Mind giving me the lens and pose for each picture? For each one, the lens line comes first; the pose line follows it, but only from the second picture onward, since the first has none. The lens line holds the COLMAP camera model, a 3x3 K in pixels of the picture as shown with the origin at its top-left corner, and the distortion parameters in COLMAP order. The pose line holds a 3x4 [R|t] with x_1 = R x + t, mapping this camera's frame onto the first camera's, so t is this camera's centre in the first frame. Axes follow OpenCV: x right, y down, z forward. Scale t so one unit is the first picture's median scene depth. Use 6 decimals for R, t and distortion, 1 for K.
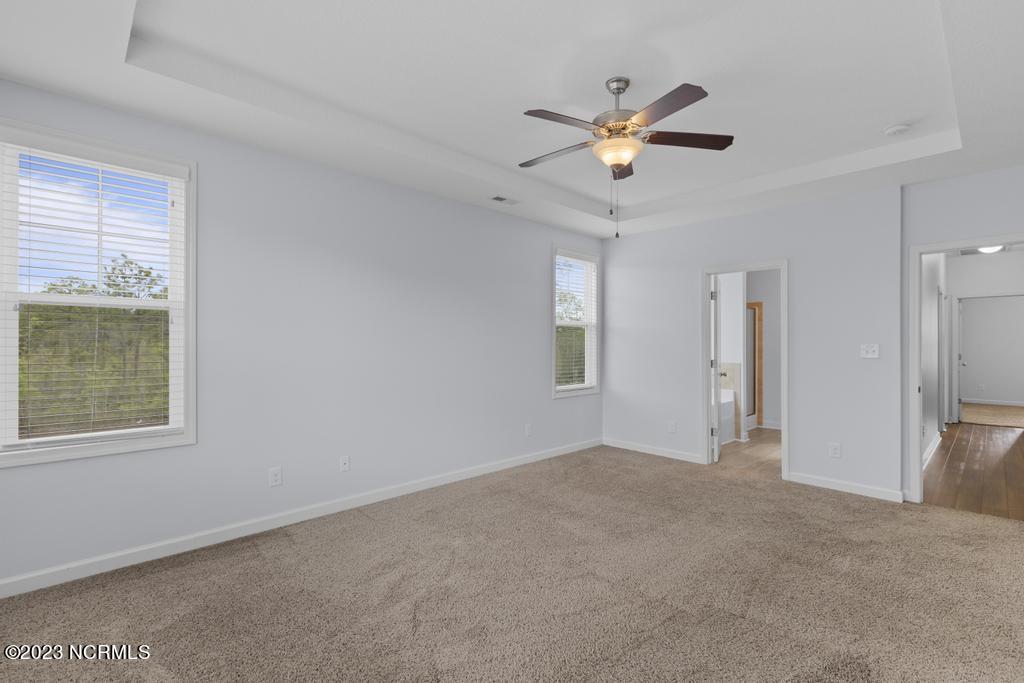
lens RADIAL K [[464.7, 0, 522.1], [0, 464.7, 341.3], [0, 0, 1]] dist [-0.000524, -0.000123]
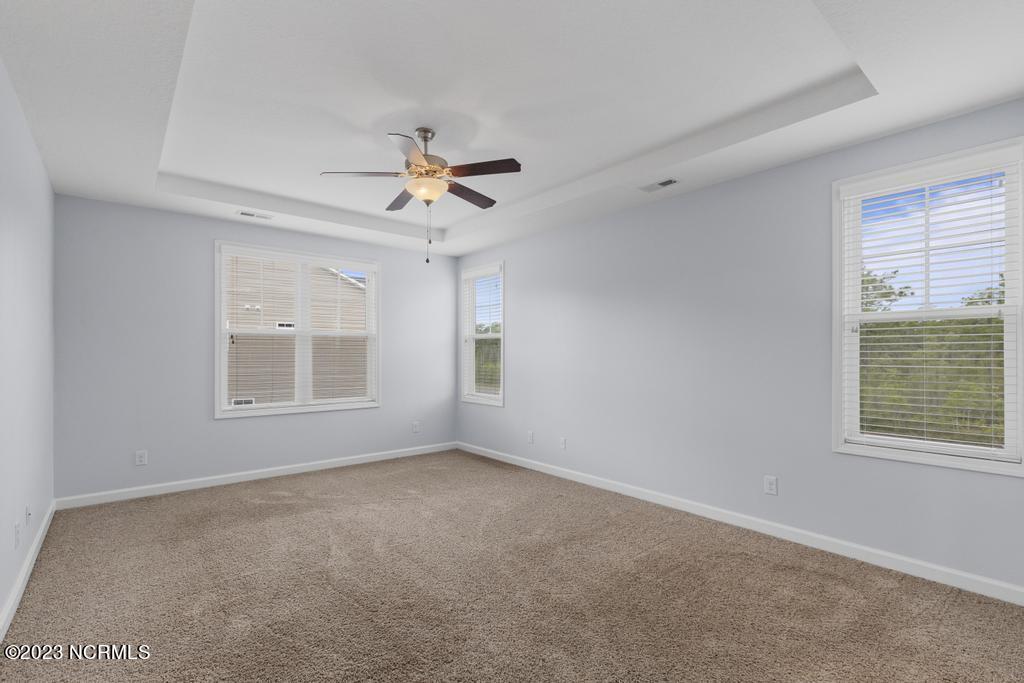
lens RADIAL K [[464.7, 0, 522.1], [0, 464.7, 341.3], [0, 0, 1]] dist [-0.000524, -0.000123]
pose [[-0.064334, -0.028802, -0.997513, 1.118679], [0.002659, 0.999575, -0.029033, 0.005081], [0.997925, -0.004520, -0.064230, 1.098839]]
